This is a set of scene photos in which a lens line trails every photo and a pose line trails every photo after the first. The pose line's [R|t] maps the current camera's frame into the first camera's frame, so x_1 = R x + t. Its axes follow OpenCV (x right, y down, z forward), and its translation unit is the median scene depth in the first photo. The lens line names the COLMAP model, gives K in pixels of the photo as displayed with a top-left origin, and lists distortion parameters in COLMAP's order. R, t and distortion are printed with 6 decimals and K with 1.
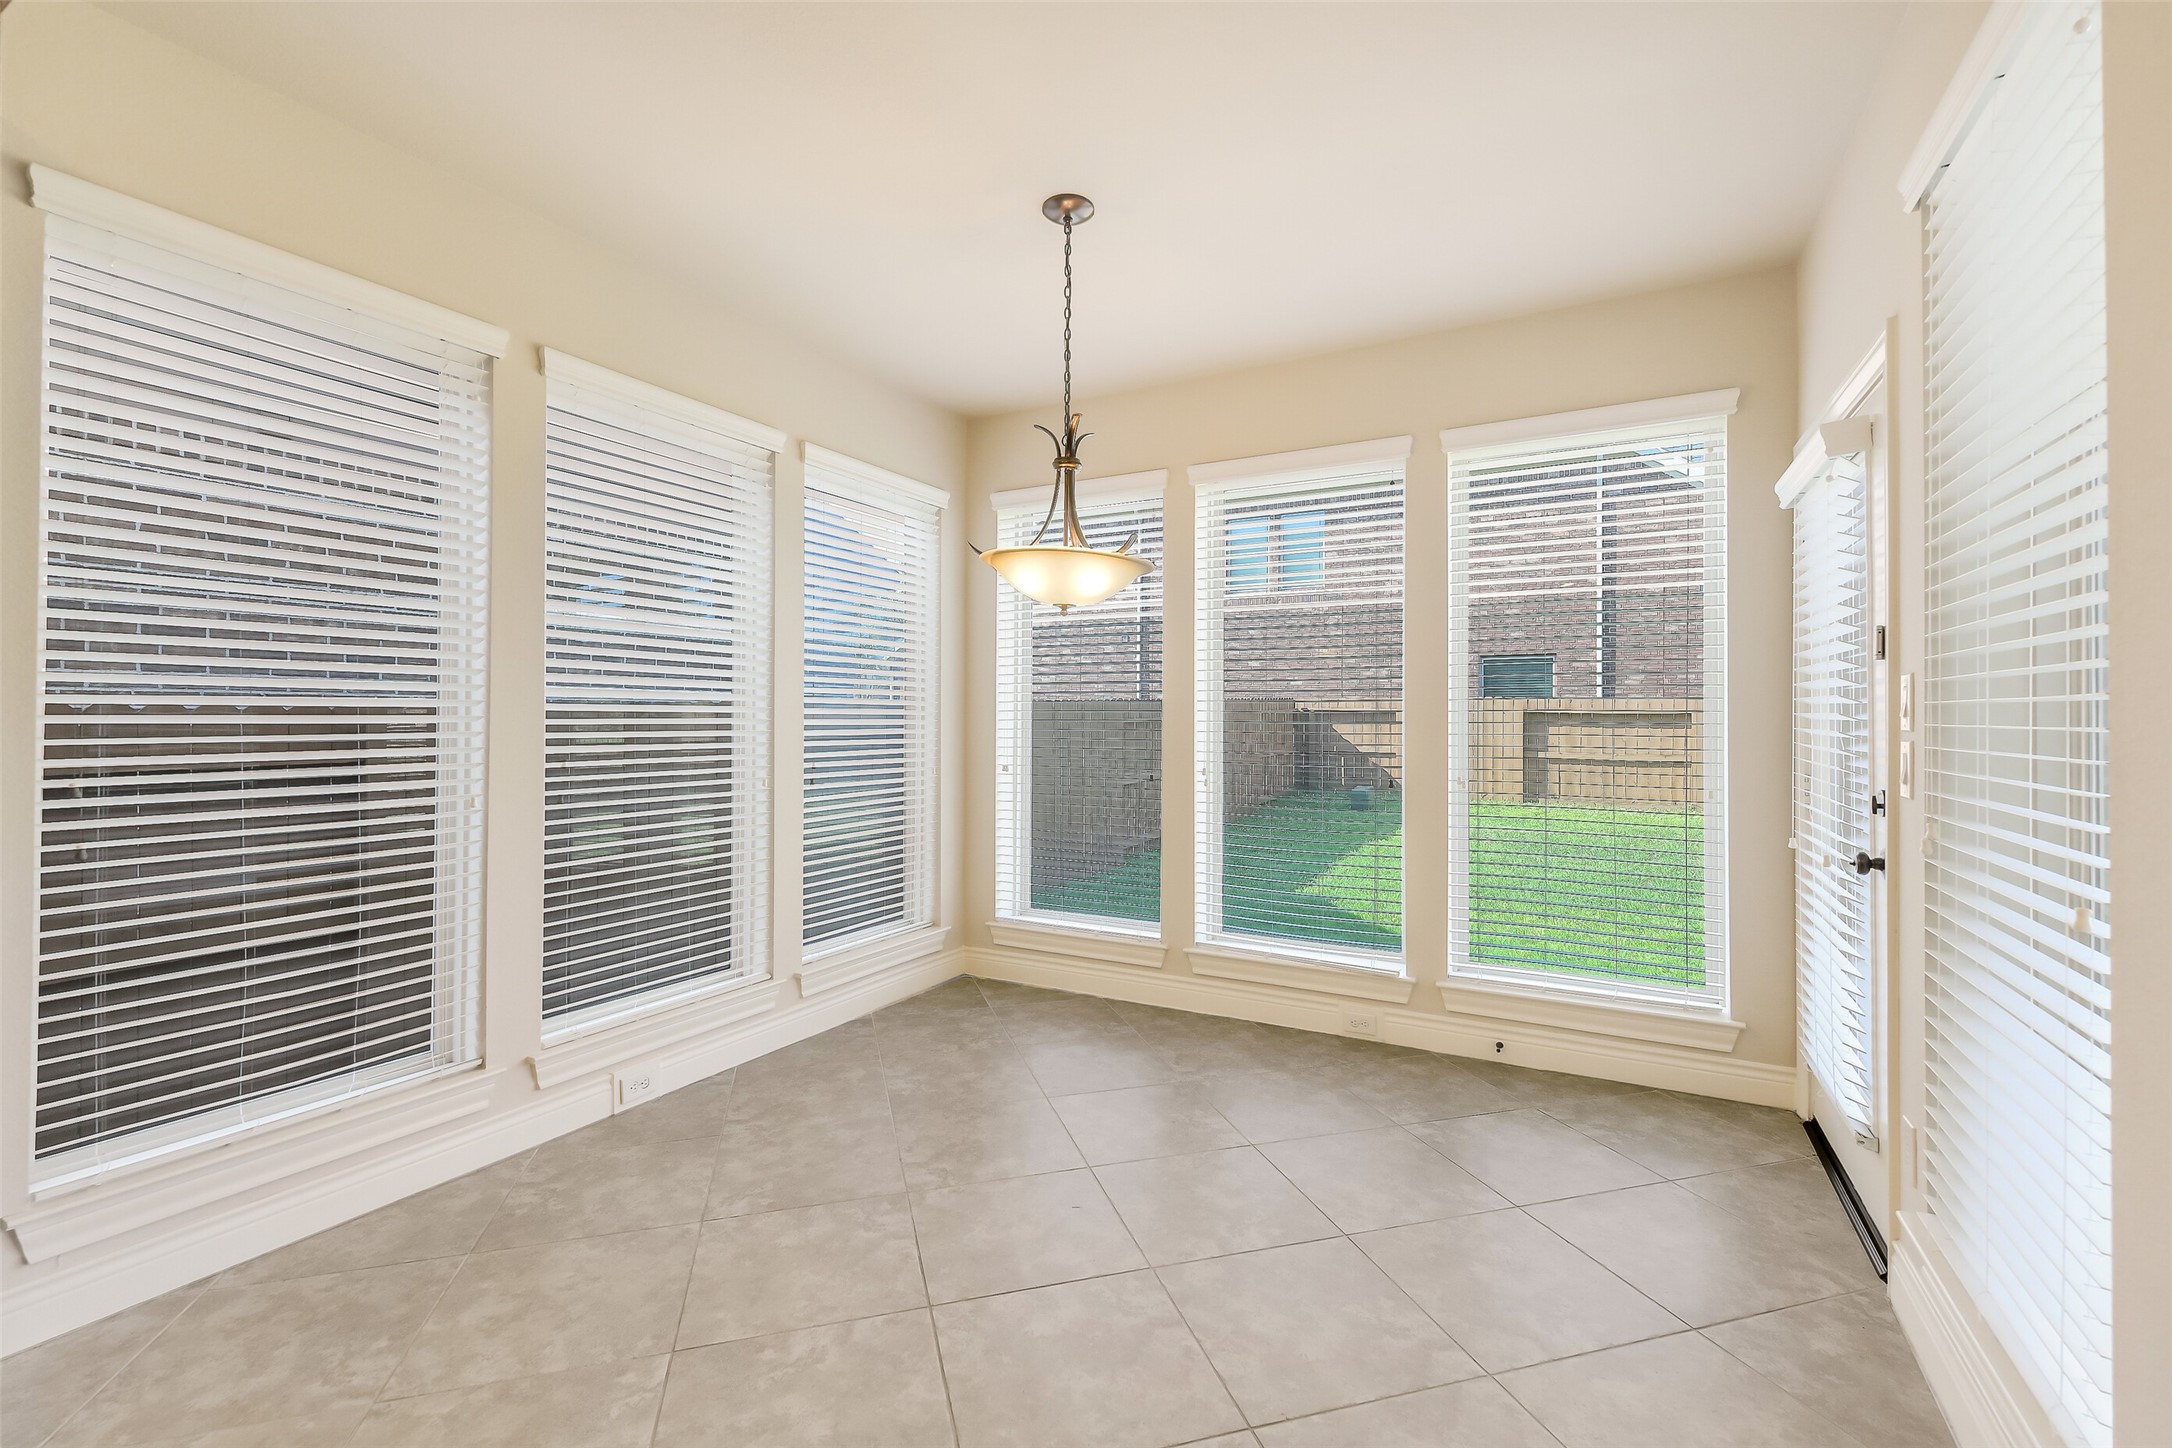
lens RADIAL K [[933.1, 0, 1081.4], [0, 933.1, 701.5], [0, 0, 1]] dist [0.004839, -0.002138]
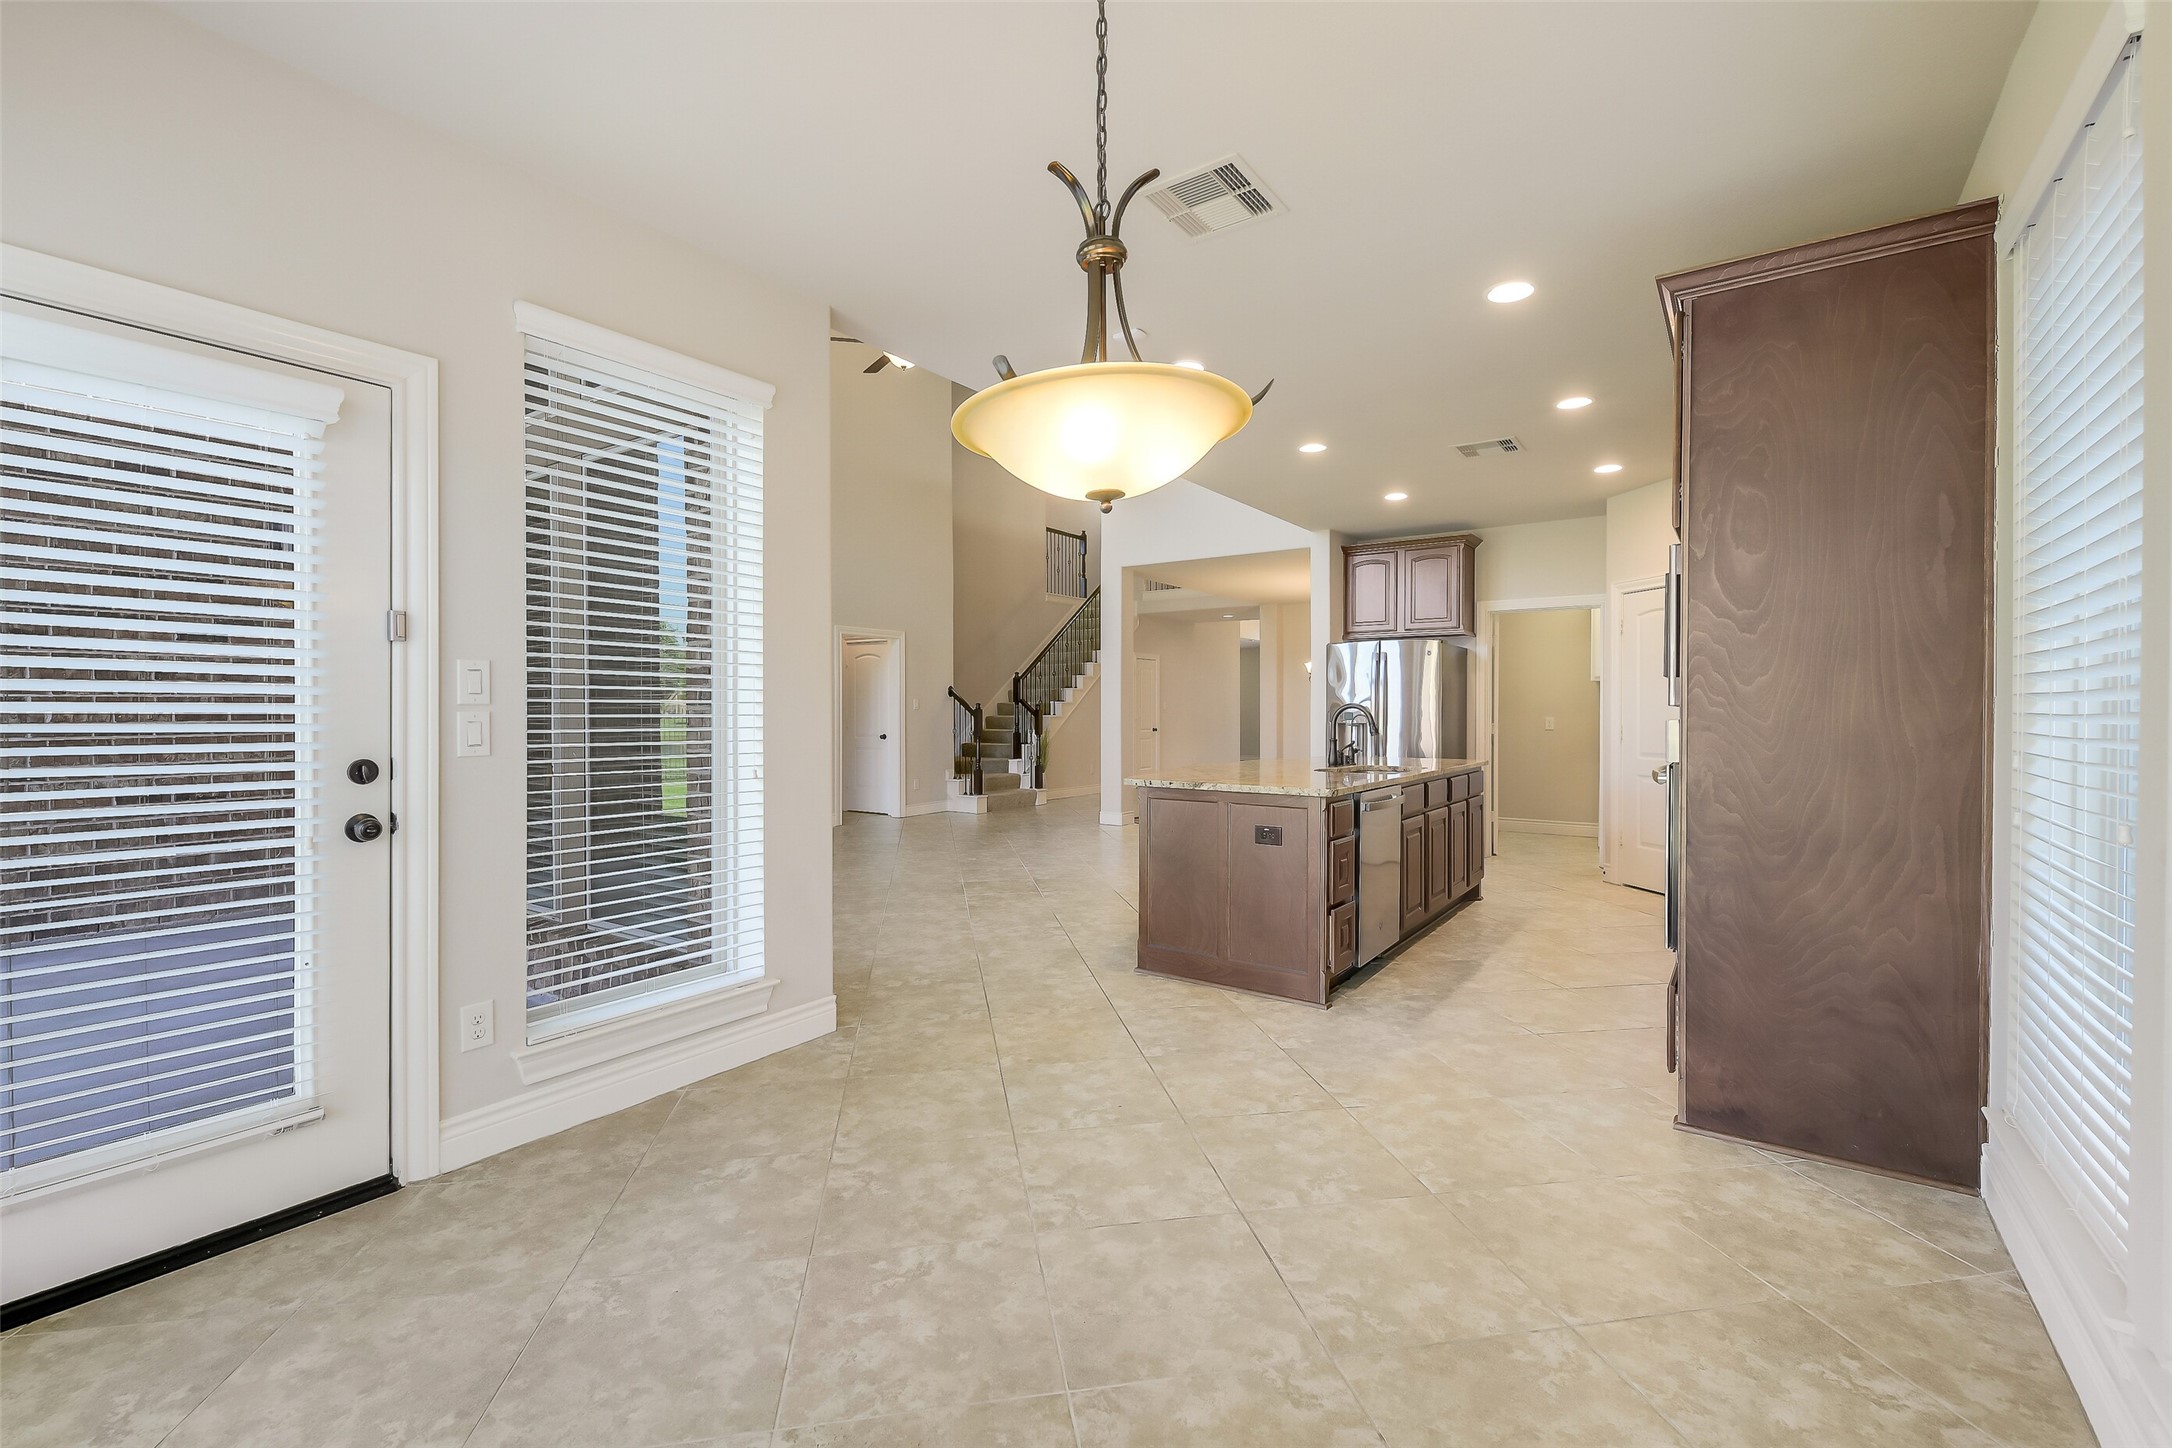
lens RADIAL K [[933.1, 0, 1077.2], [0, 933.1, 717.6], [0, 0, 1]] dist [0.004839, -0.002138]
pose [[-0.993332, -0.003278, 0.115241, -0.053219], [-0.004516, 0.999935, -0.010482, 0.032810], [-0.115199, -0.010932, -0.993282, 1.226146]]
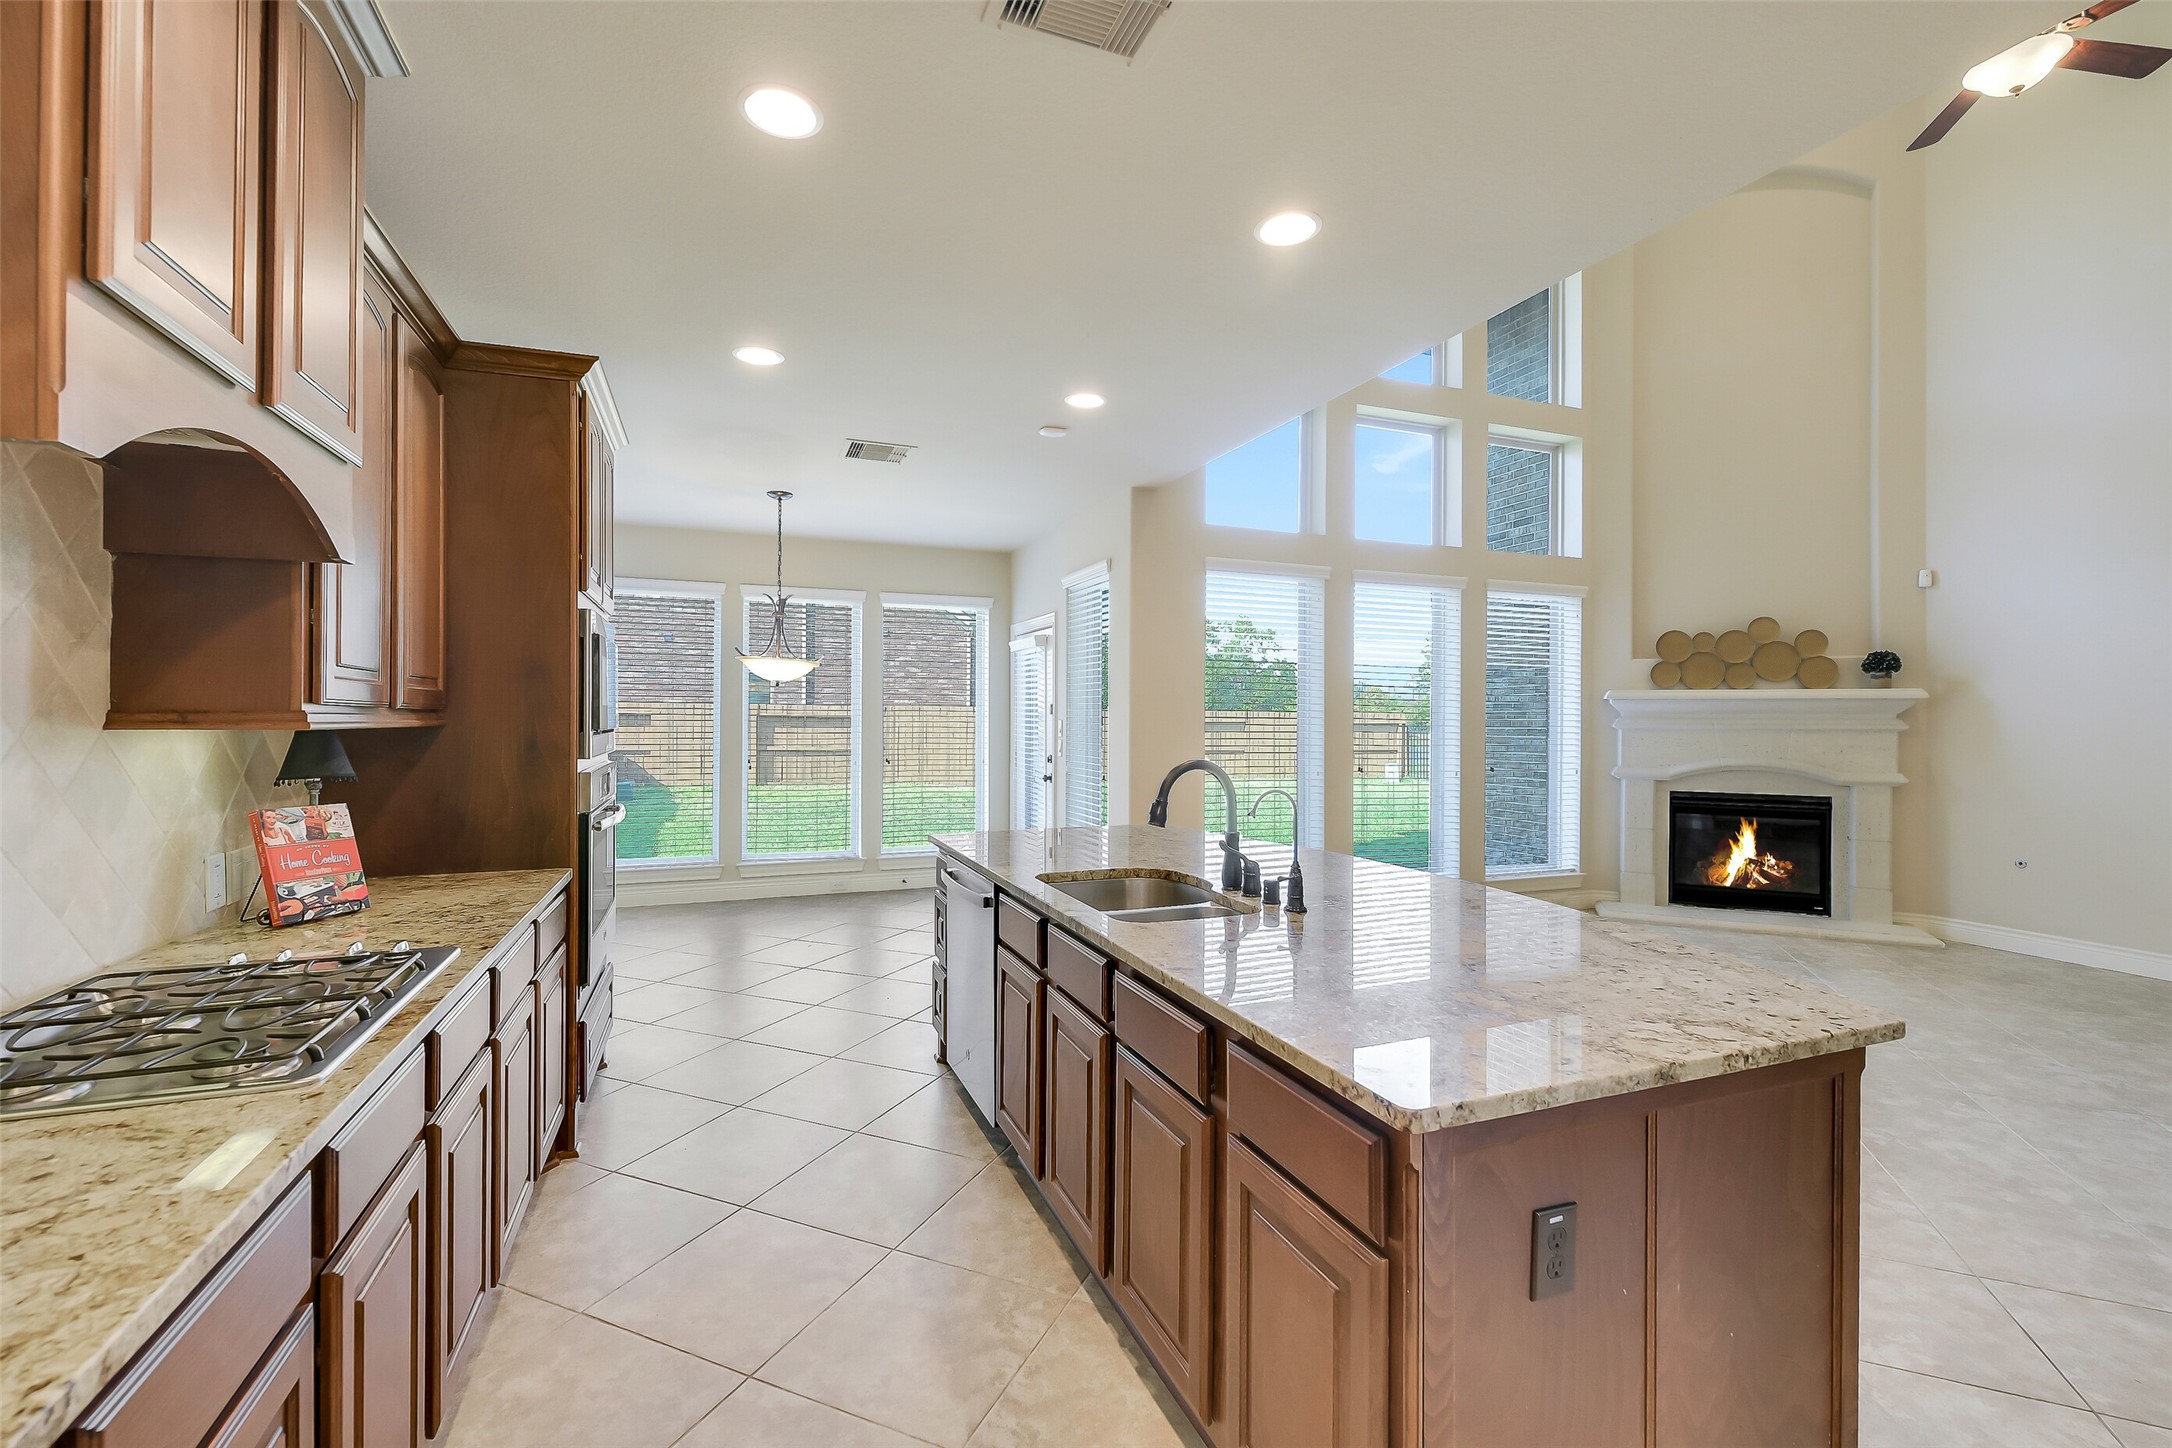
lens RADIAL K [[933.1, 0, 1095.1], [0, 933.1, 718.6], [0, 0, 1]] dist [0.004839, -0.002138]
pose [[0.631489, 0.000893, 0.775384, -0.955939], [-0.019200, 0.999711, 0.014485, -0.050041], [-0.775147, -0.024035, 0.631324, -0.711688]]
